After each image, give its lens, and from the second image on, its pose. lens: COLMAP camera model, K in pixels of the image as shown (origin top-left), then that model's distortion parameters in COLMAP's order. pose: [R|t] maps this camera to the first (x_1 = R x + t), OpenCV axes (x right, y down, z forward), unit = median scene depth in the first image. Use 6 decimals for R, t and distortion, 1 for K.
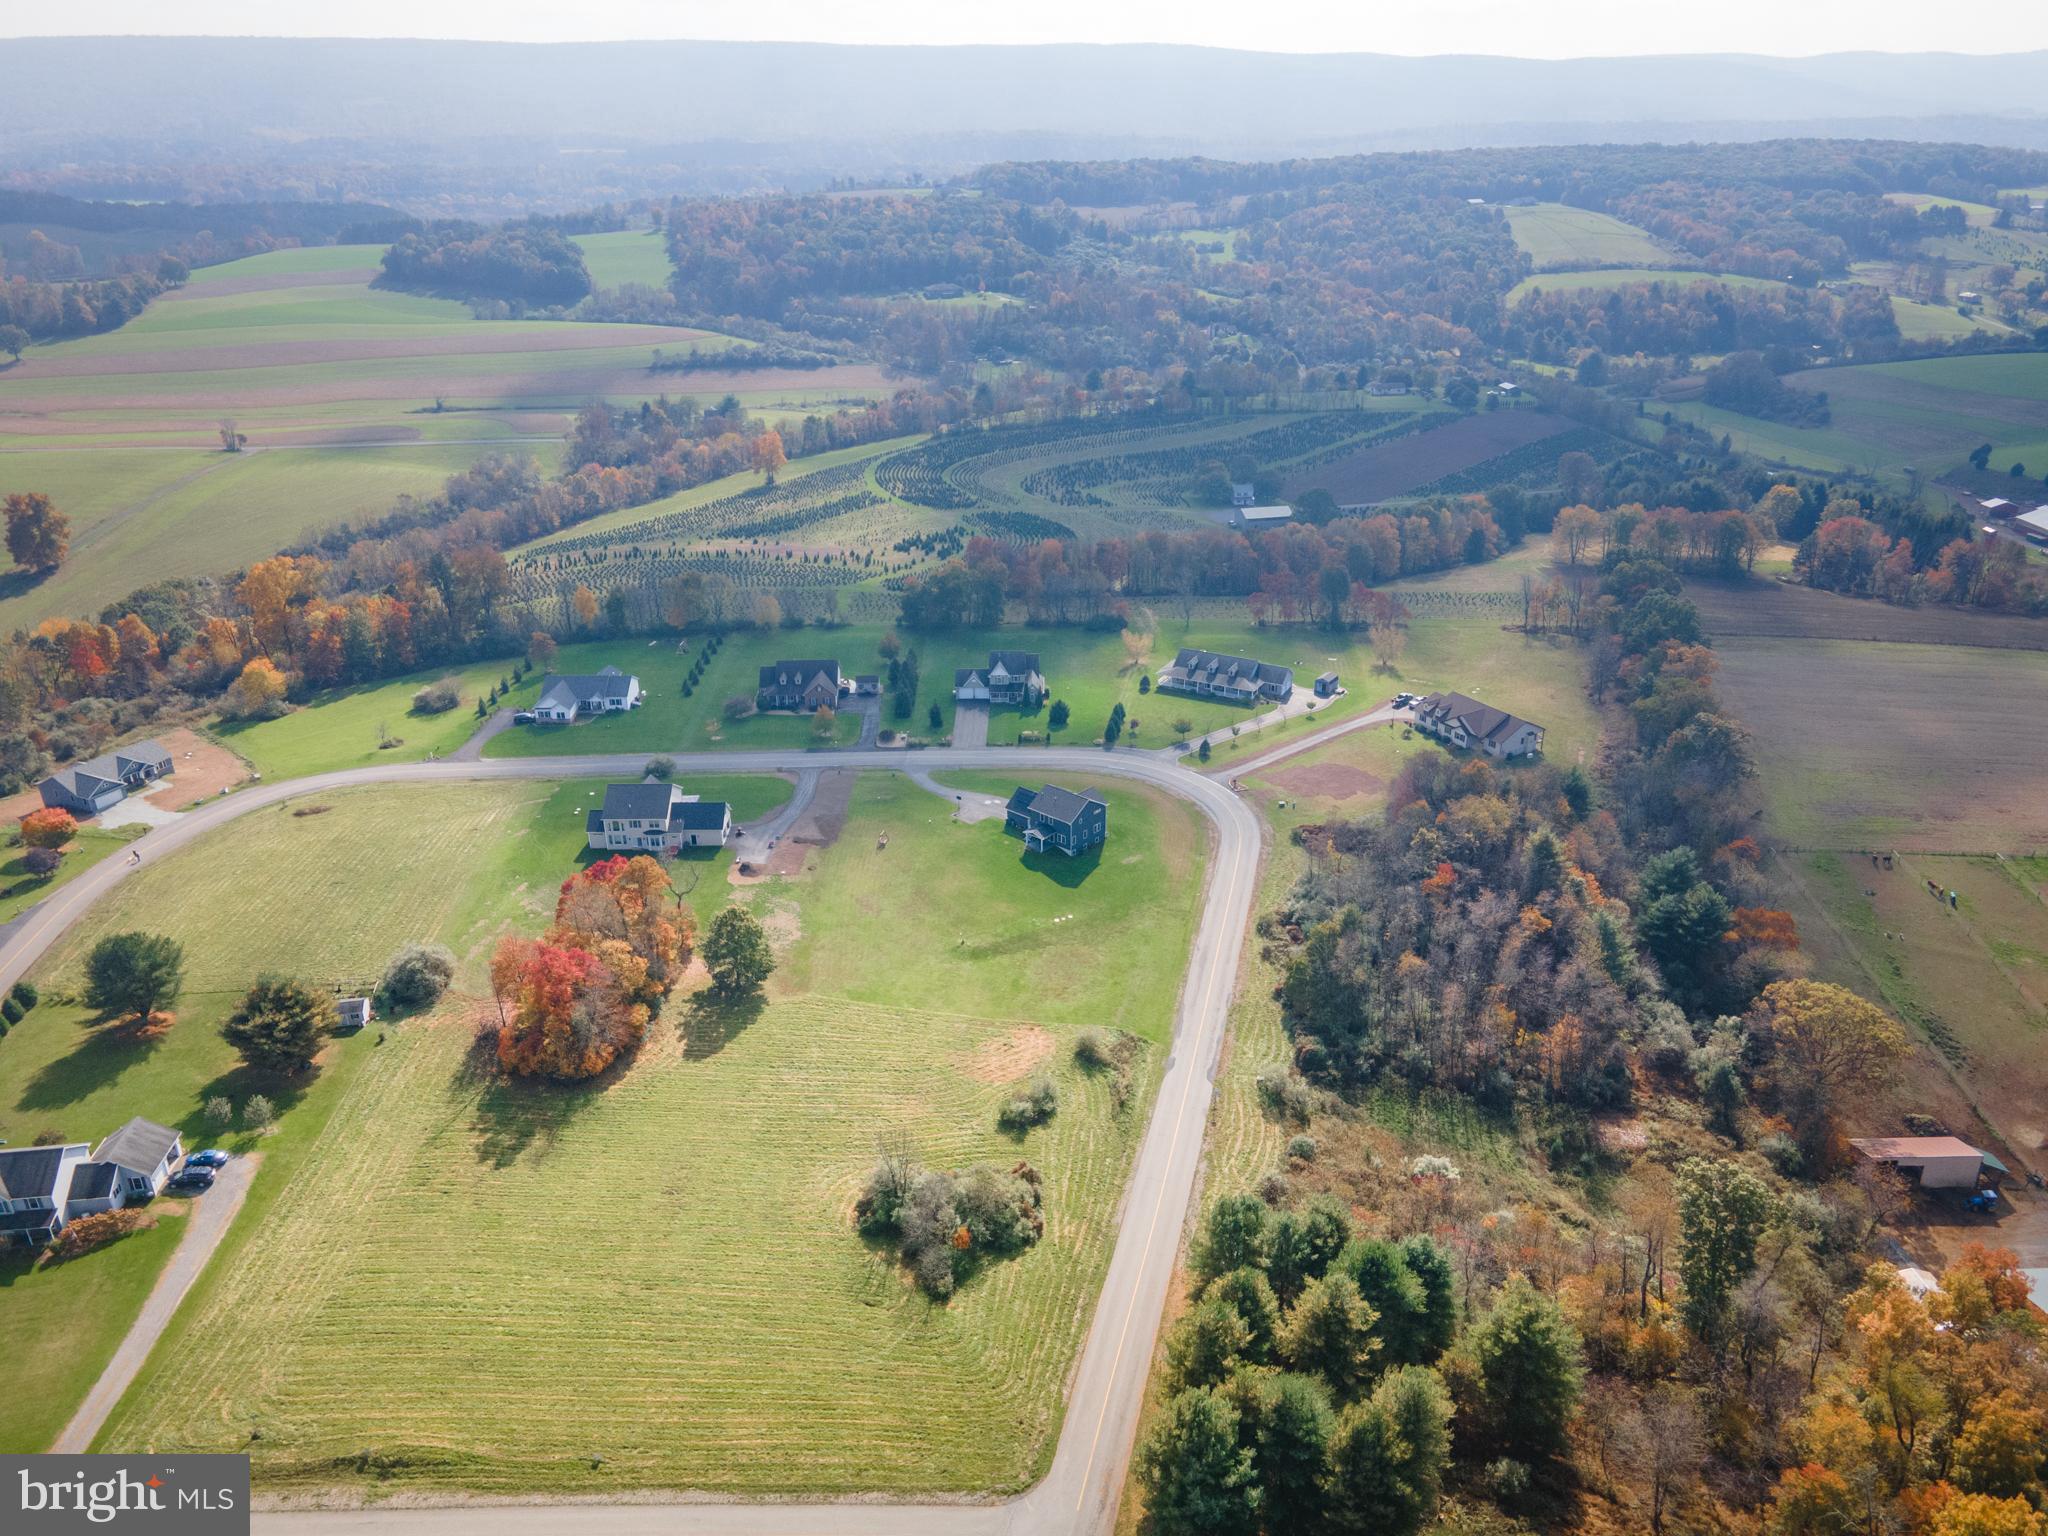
lens RADIAL K [[1500.9, 0, 1026.8], [0, 1500.9, 765.3], [0, 0, 1]] dist [0.019725, 0.041463]
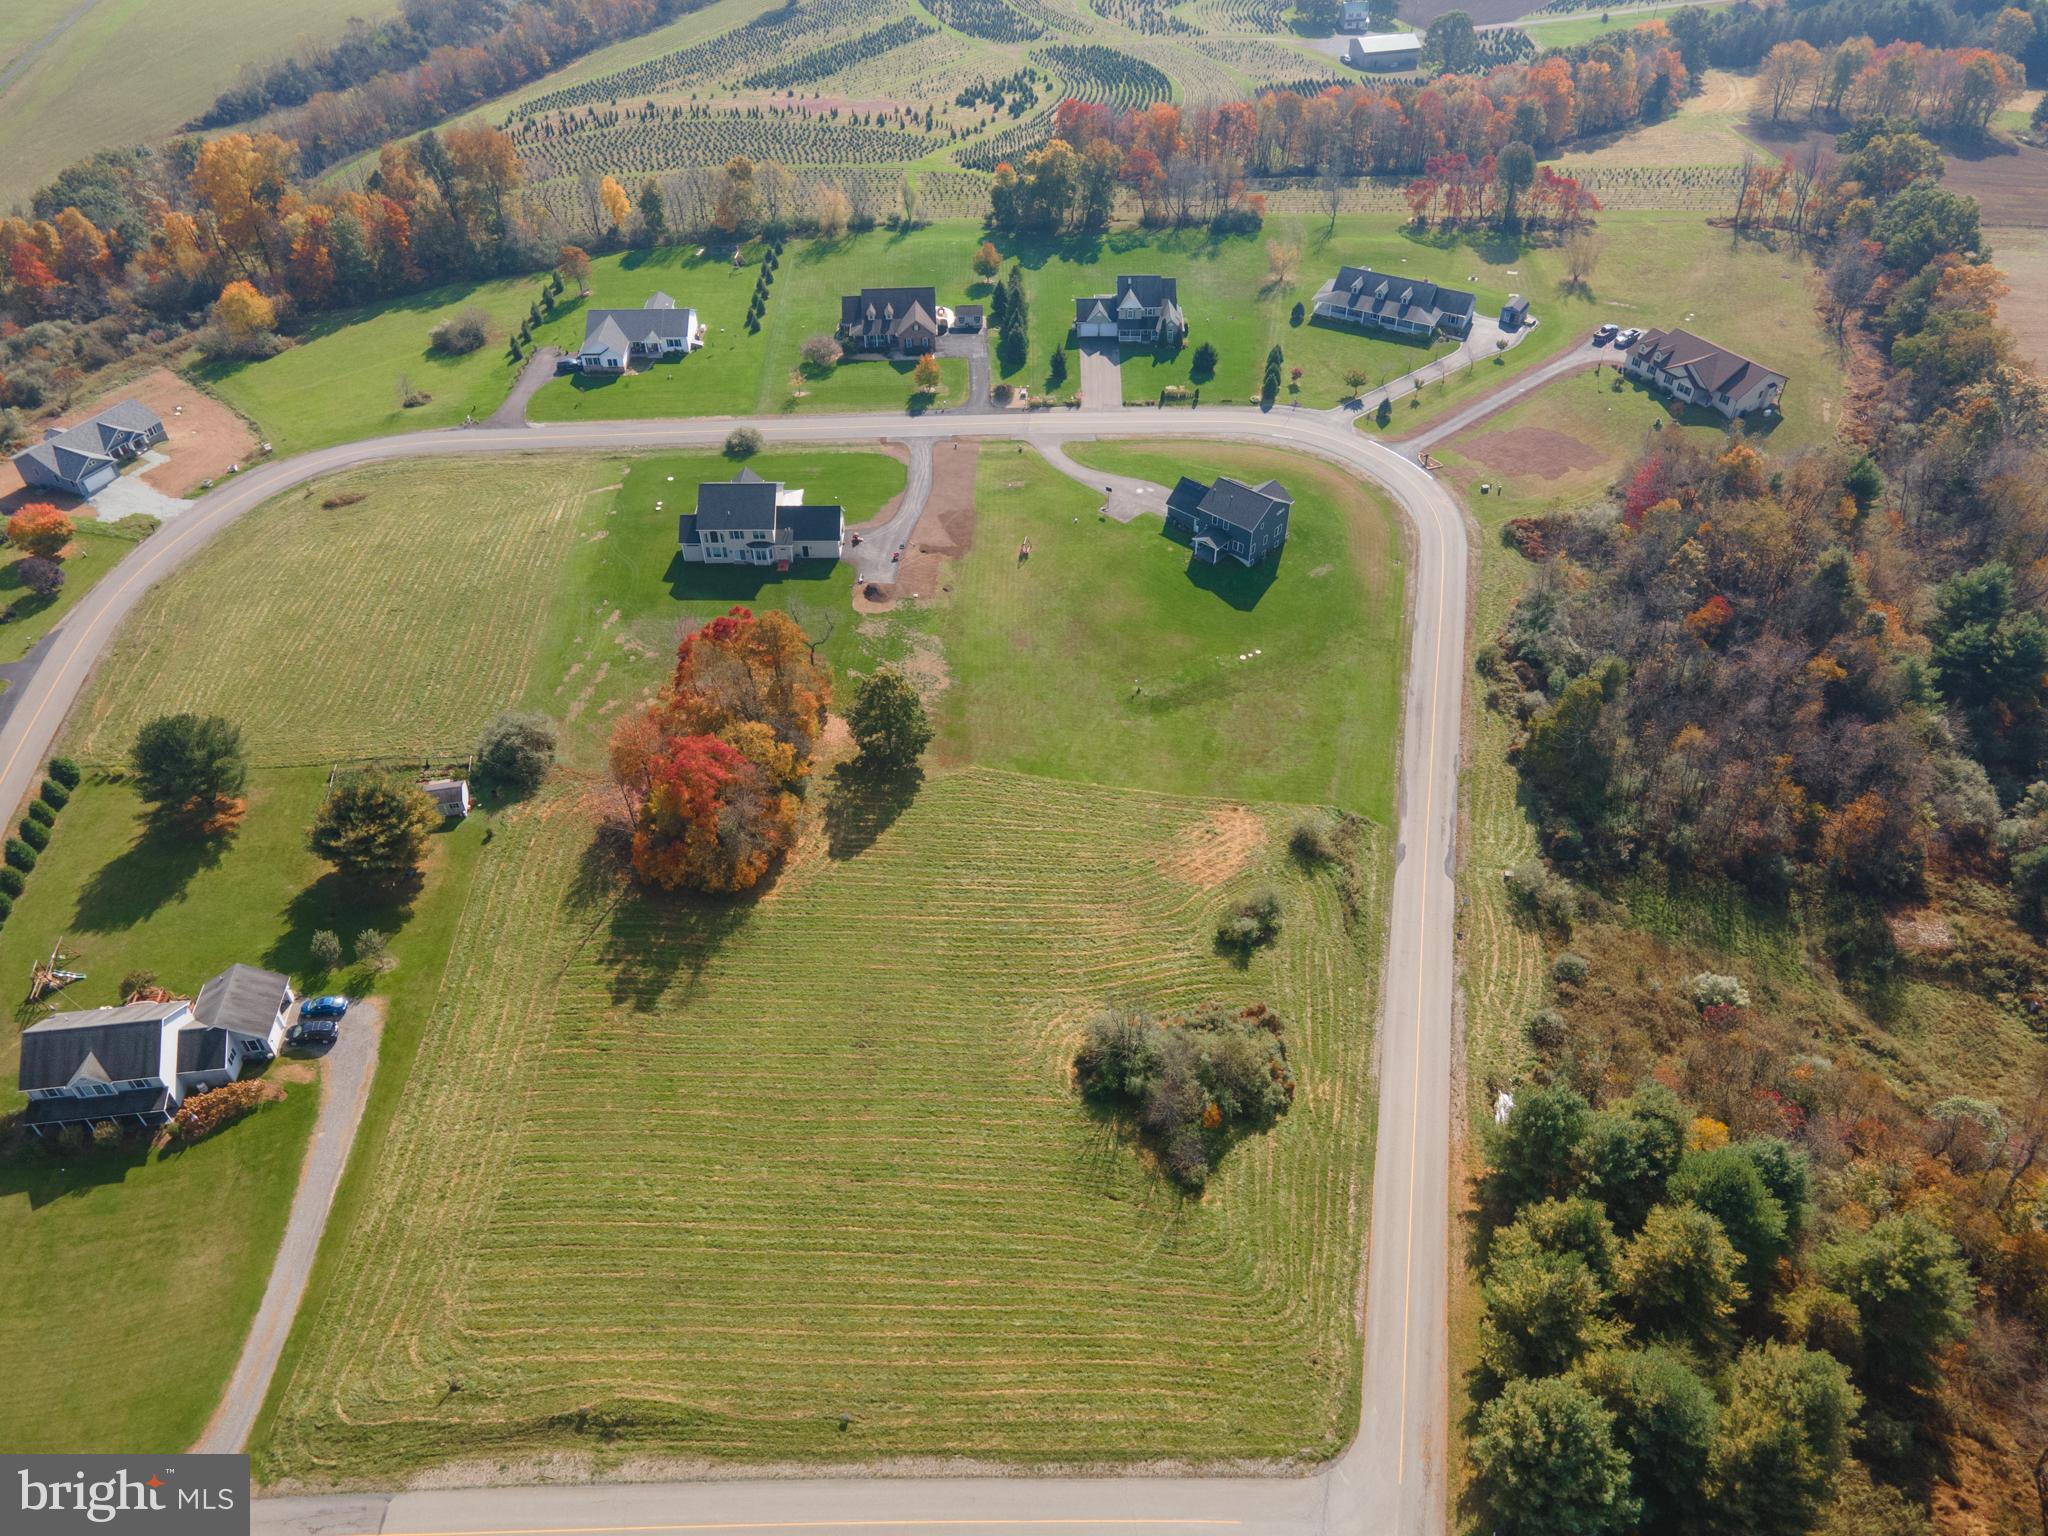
lens RADIAL K [[1500.9, 0, 1024.5], [0, 1500.9, 768.1], [0, 0, 1]] dist [0.019725, 0.041463]
pose [[0.999993, -0.003729, 0.000387, -0.114576], [0.003430, 0.951672, 0.307098, -0.108594], [-0.001514, -0.307094, 0.951678, 0.181424]]
